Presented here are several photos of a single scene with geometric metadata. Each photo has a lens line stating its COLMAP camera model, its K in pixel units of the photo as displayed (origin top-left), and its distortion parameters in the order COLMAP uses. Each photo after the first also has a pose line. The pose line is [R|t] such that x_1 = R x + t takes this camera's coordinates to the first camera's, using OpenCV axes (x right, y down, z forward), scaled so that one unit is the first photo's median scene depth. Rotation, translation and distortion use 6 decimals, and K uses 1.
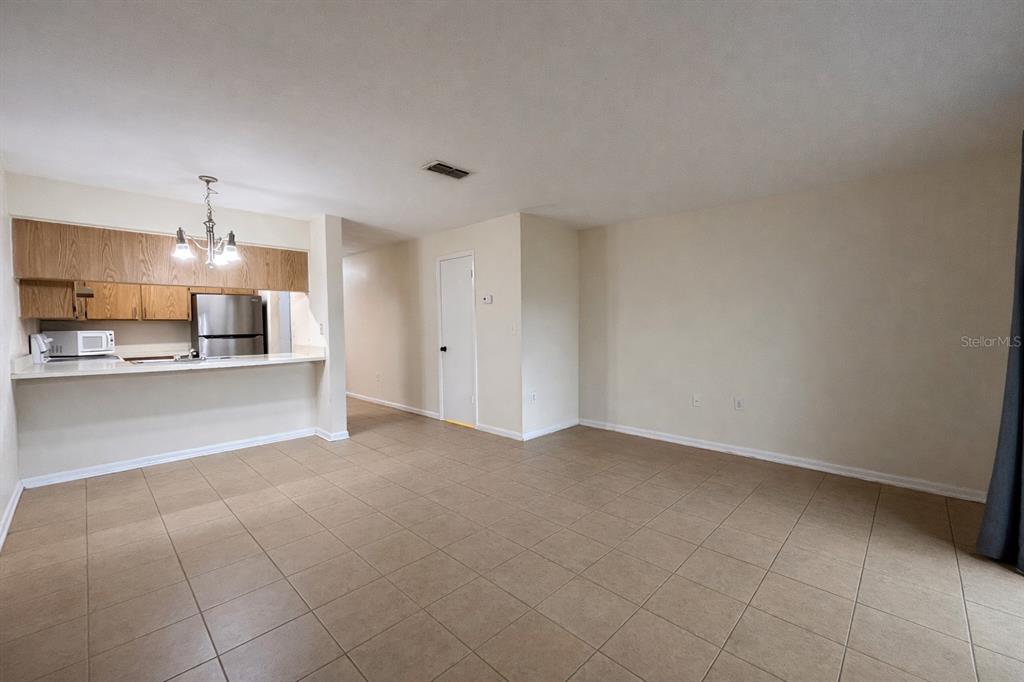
lens RADIAL K [[414.8, 0, 509.5], [0, 414.8, 344.6], [0, 0, 1]] dist [0.001636, -0.000174]
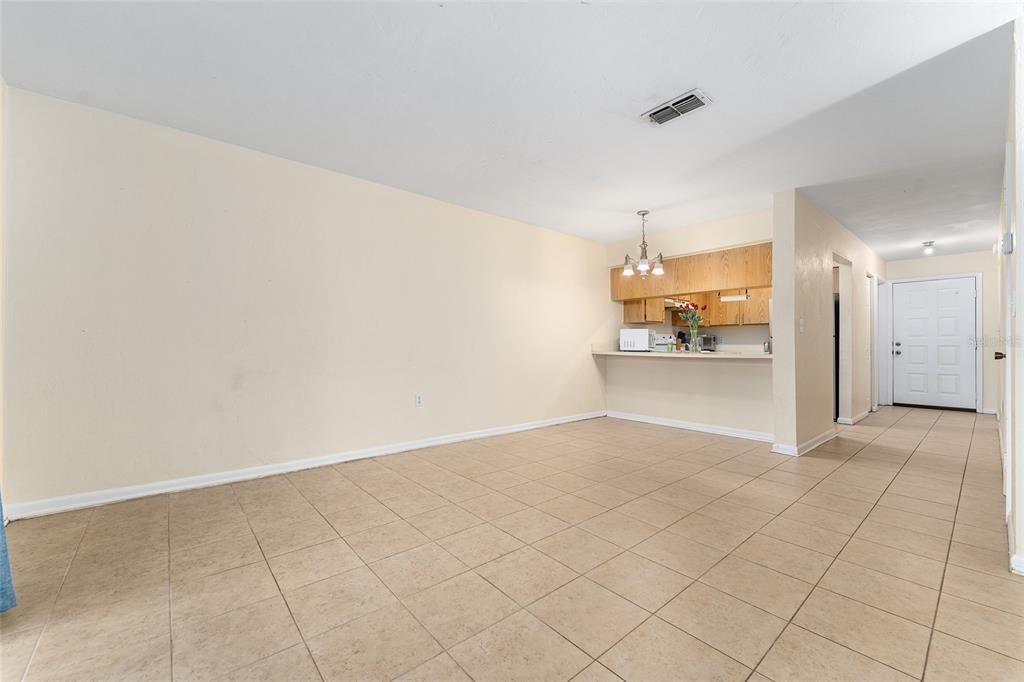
lens RADIAL K [[411.4, 0, 514.4], [0, 411.4, 344.5], [0, 0, 1]] dist [-0.000076, 0.000245]
pose [[-0.093418, 0.005042, -0.995614, 0.473093], [-0.049218, 0.998741, 0.009675, 0.025051], [0.994410, 0.049906, -0.093052, 0.538216]]
